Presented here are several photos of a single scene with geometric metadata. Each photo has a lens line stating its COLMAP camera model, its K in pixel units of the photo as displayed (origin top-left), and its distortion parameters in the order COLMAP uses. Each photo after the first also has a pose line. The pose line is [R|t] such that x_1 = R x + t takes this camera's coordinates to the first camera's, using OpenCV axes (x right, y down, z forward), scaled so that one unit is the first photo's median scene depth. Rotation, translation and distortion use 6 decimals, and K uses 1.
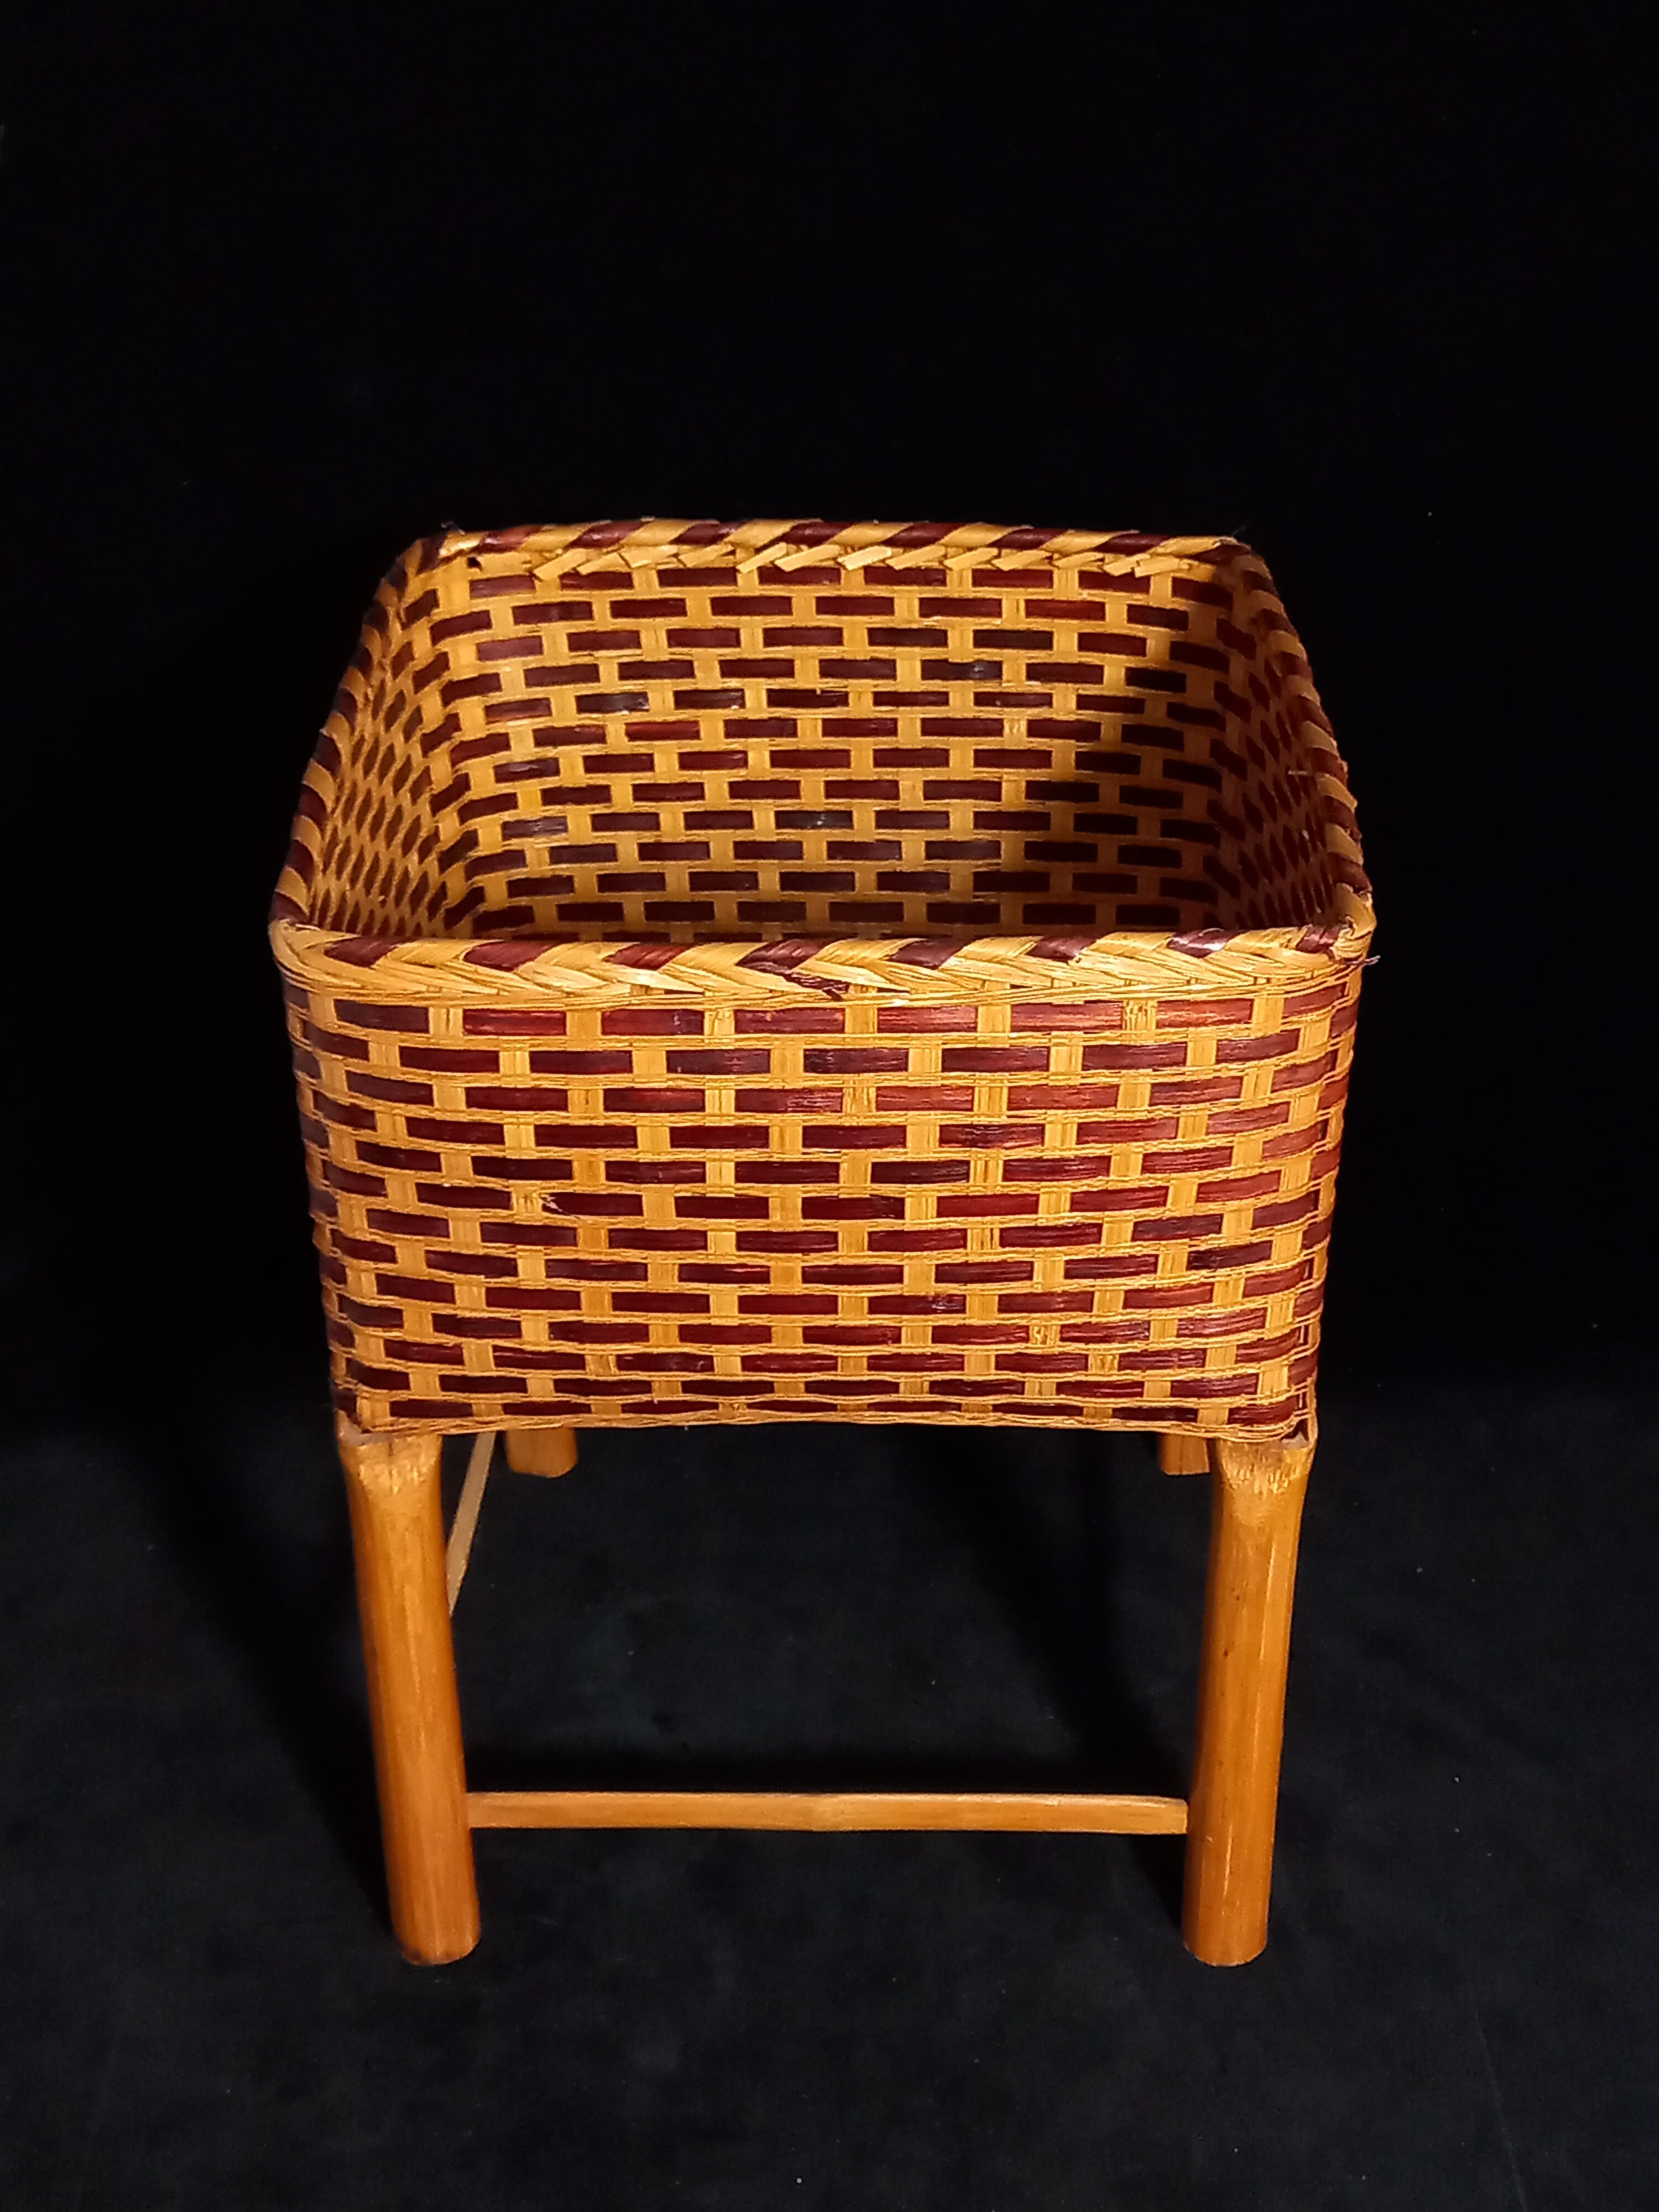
lens RADIAL K [[2600.7, 0, 840.9], [0, 2600.7, 1090.4], [0, 0, 1]] dist [0.116928, -0.016956]
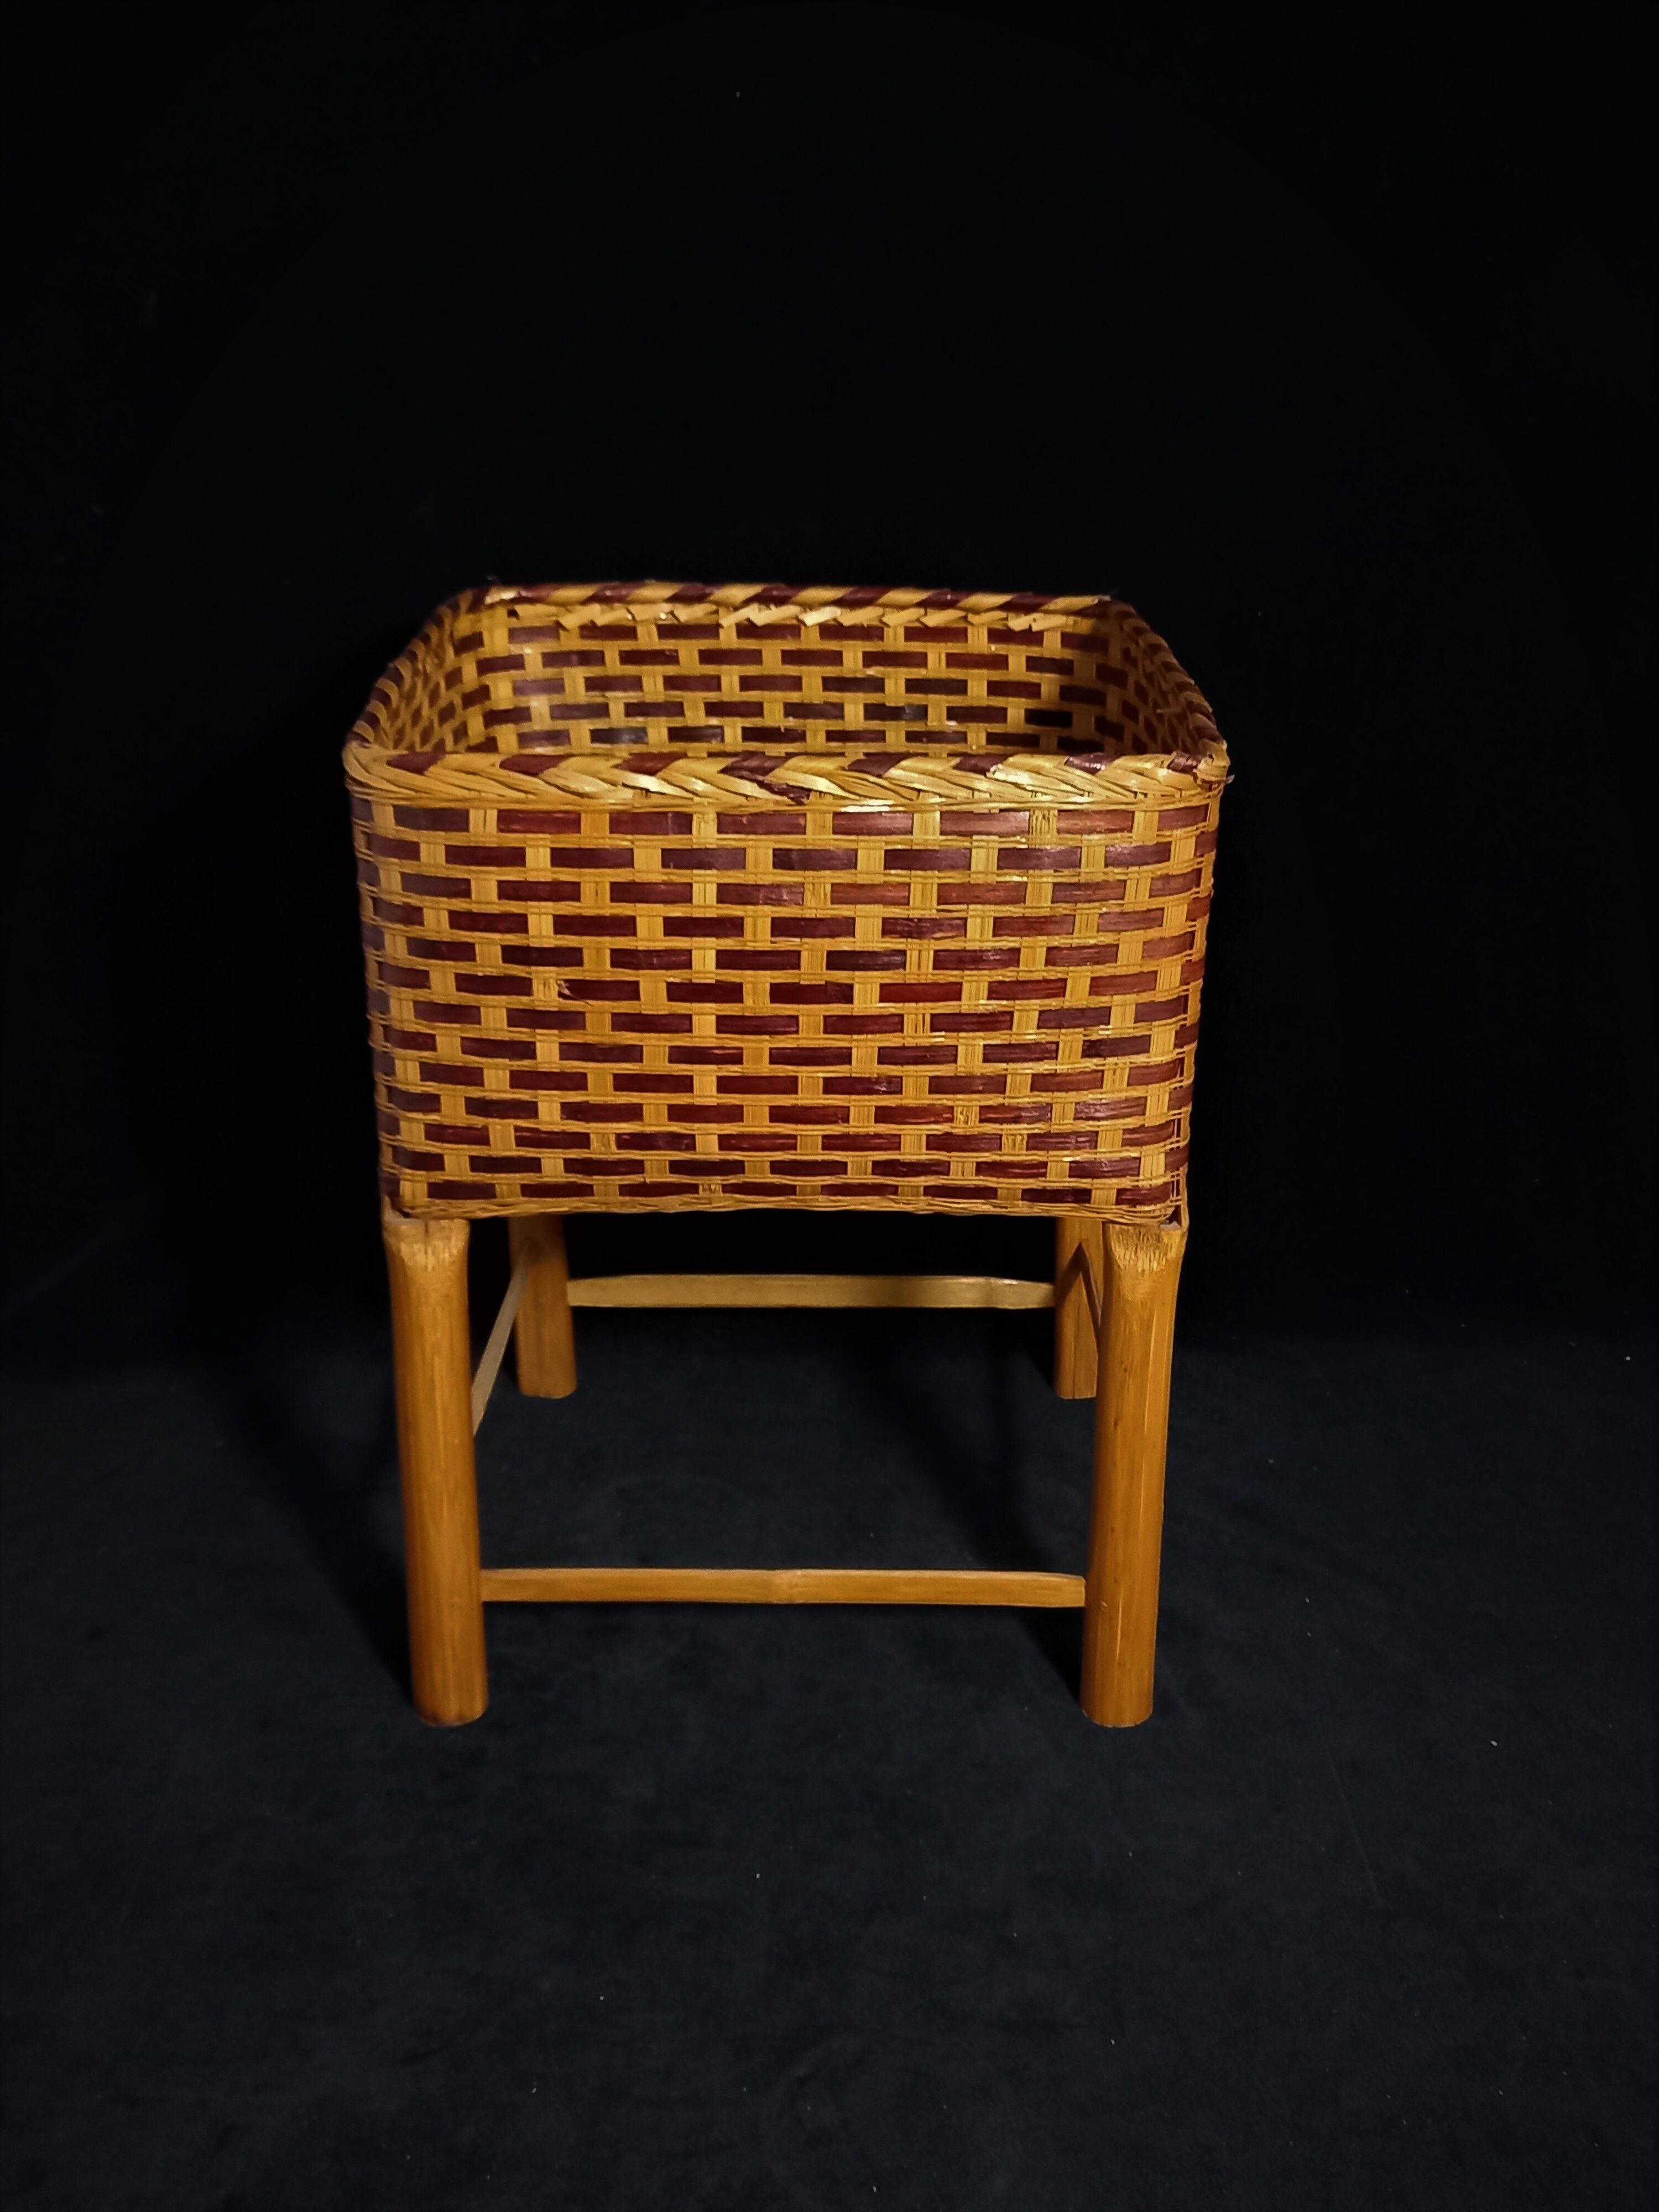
lens RADIAL K [[2072.0, 0, 829.5], [0, 2072.0, 1106.0], [0, 0, 1]] dist [0.120707, -0.002404]
pose [[0.999796, 0.007565, 0.018740, -0.004506], [-0.004774, 0.989466, -0.144688, 0.228281], [-0.019638, 0.144569, 0.989300, 0.035851]]
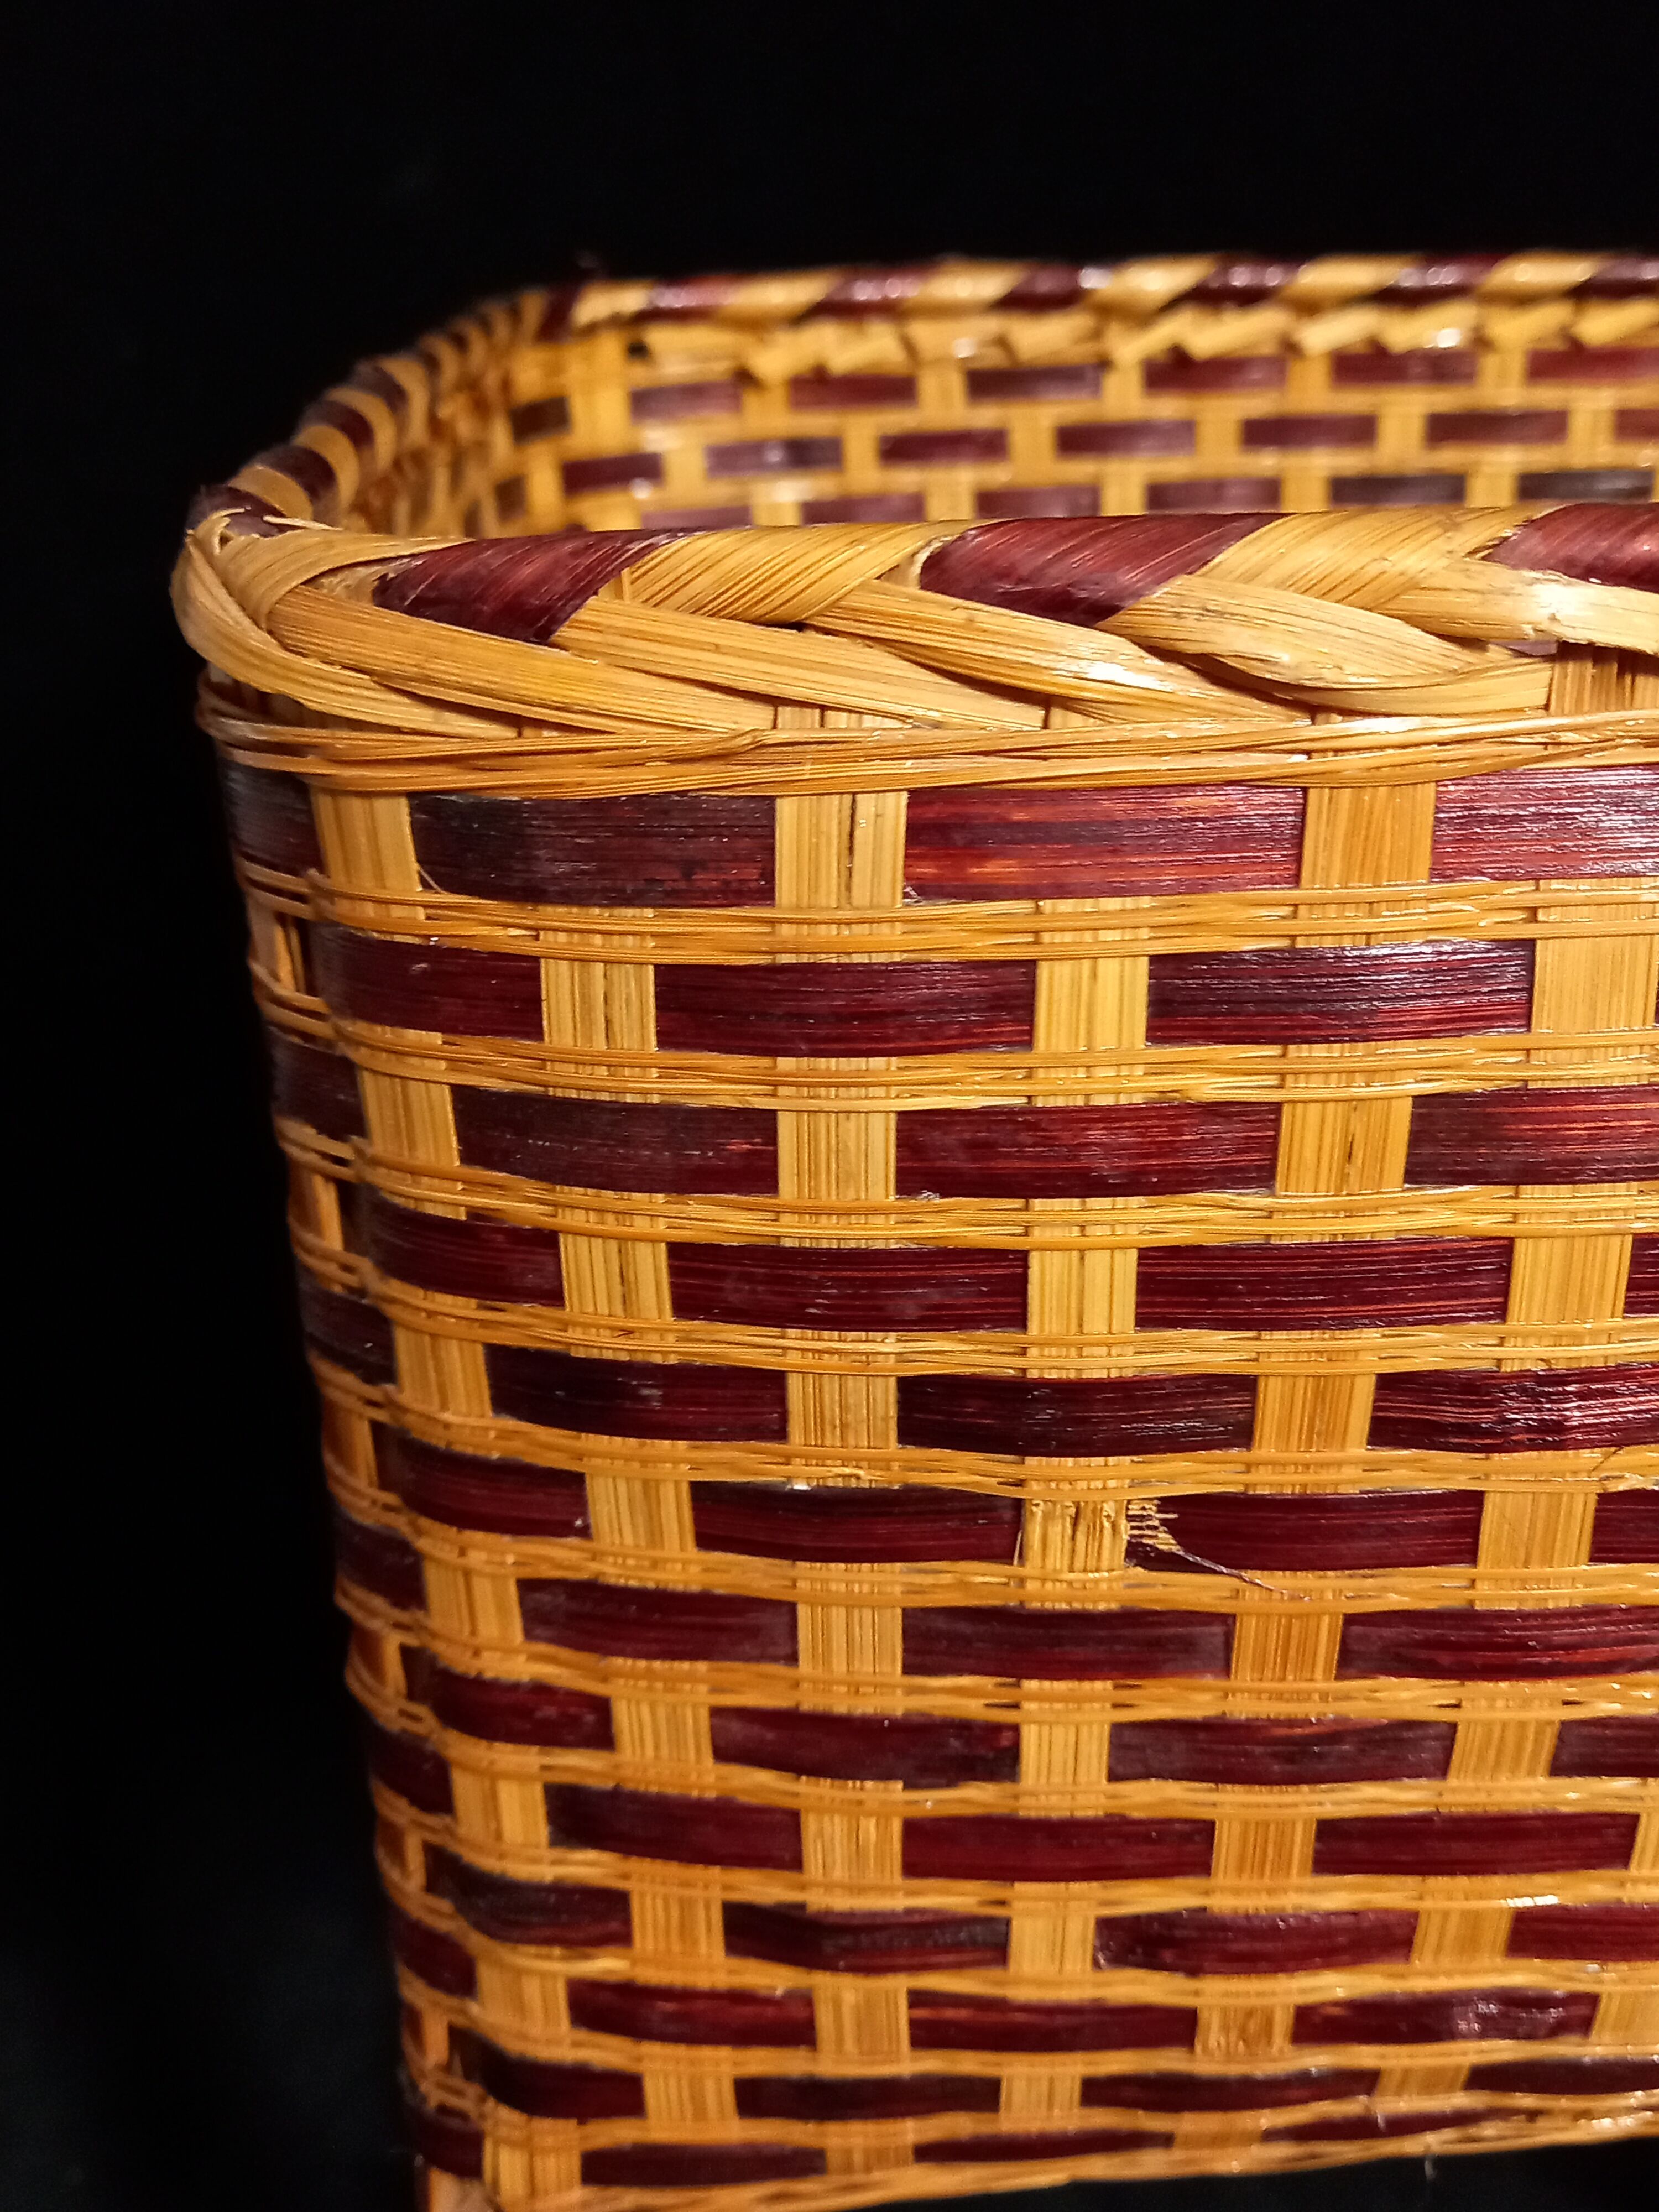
lens RADIAL K [[2158.1, 0, 873.2], [0, 2158.1, 1143.0], [0, 0, 1]] dist [0.038916, -0.006045]
pose [[0.998524, -0.038052, 0.038745, -0.144468], [0.042748, 0.990771, -0.128627, 0.028432], [-0.033493, 0.130093, 0.990936, 0.721651]]
